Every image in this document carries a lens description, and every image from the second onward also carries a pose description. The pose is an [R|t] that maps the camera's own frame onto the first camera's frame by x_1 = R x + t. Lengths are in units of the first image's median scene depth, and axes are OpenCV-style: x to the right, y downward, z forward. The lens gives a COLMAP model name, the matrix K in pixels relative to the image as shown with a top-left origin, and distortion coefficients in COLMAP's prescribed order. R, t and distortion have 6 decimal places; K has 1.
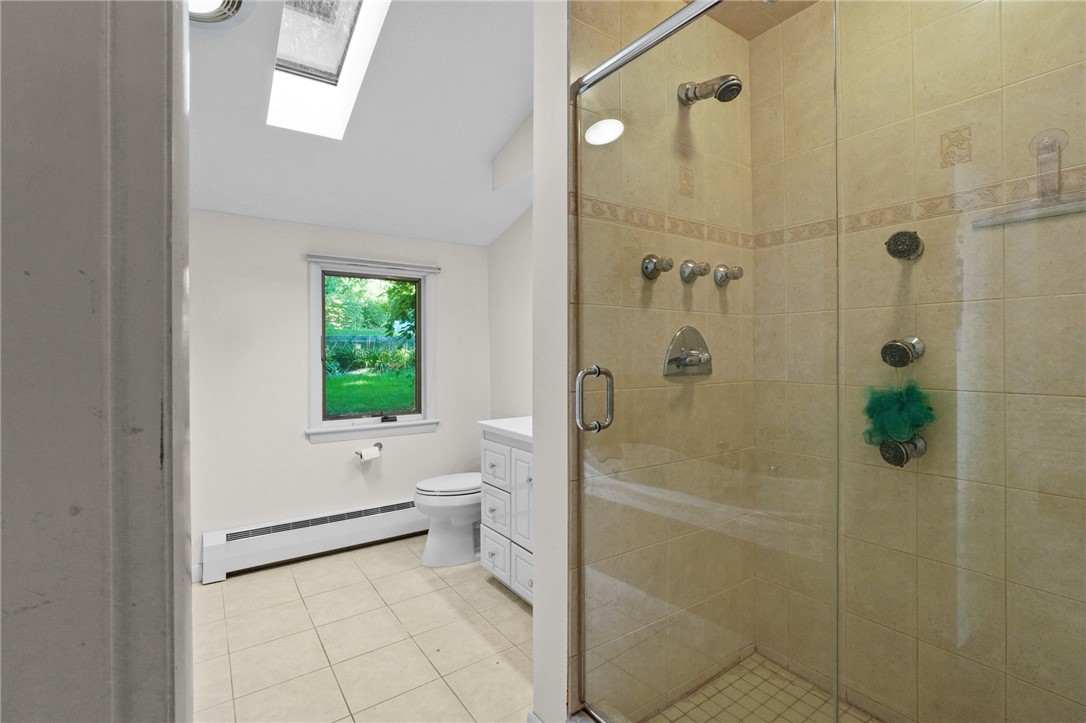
lens RADIAL K [[496.0, 0, 537.1], [0, 496.0, 352.9], [0, 0, 1]] dist [-0.005491, -0.000464]
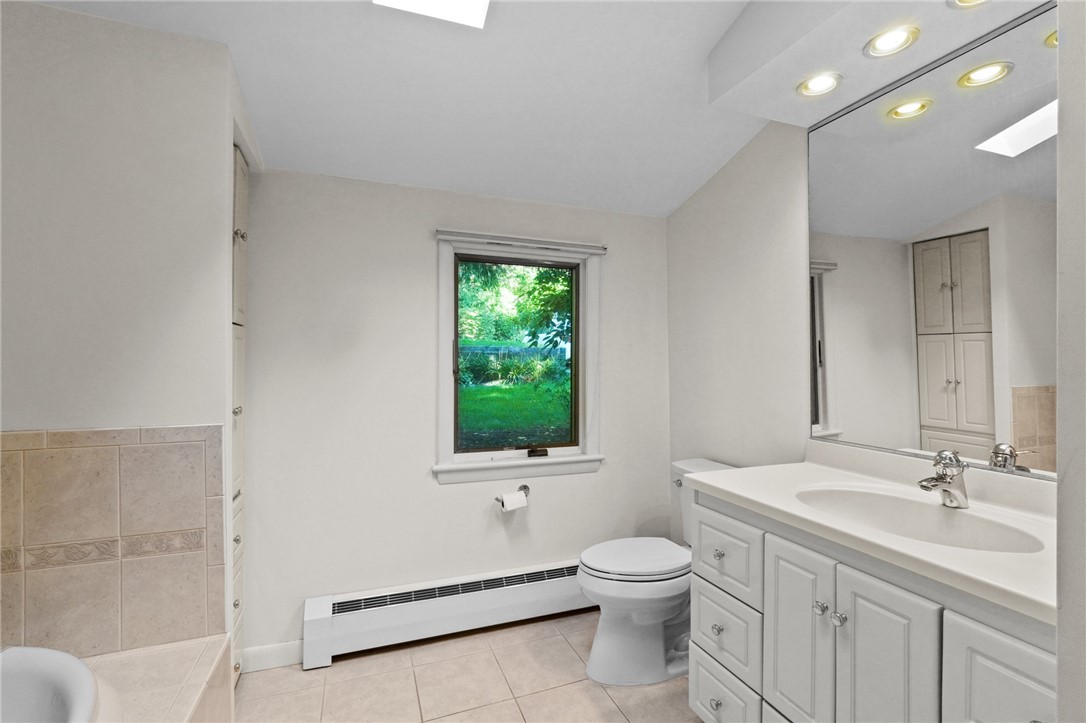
lens RADIAL K [[496.0, 0, 548.0], [0, 496.0, 361.4], [0, 0, 1]] dist [-0.005491, -0.000464]
pose [[0.973945, 0.004488, -0.226741, -0.112010], [-0.006129, 0.999960, -0.006534, 0.001260], [0.226702, 0.007754, 0.973933, 0.269314]]
